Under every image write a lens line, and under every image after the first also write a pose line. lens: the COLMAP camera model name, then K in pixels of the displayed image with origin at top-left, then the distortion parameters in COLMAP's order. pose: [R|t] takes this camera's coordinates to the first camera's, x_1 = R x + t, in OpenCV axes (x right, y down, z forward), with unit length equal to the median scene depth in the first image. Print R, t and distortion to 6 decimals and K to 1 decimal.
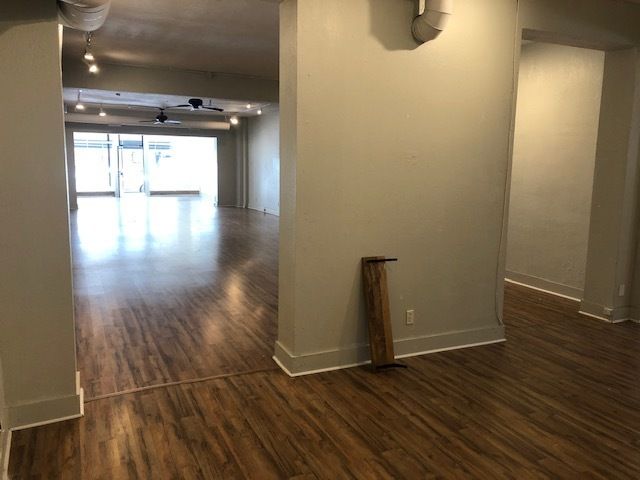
lens RADIAL K [[536.3, 0, 320.3], [0, 536.3, 233.8], [0, 0, 1]] dist [0.012150, -0.001971]
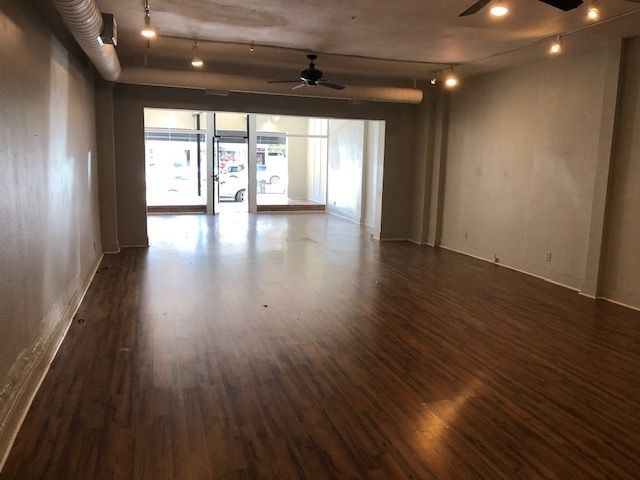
lens RADIAL K [[536.3, 0, 320.3], [0, 536.3, 233.8], [0, 0, 1]] dist [0.012150, -0.001971]
pose [[0.988848, 0.019716, -0.147617, -0.154344], [-0.017349, 0.999700, 0.017302, -0.062673], [0.147913, -0.014548, 0.988893, 0.388189]]
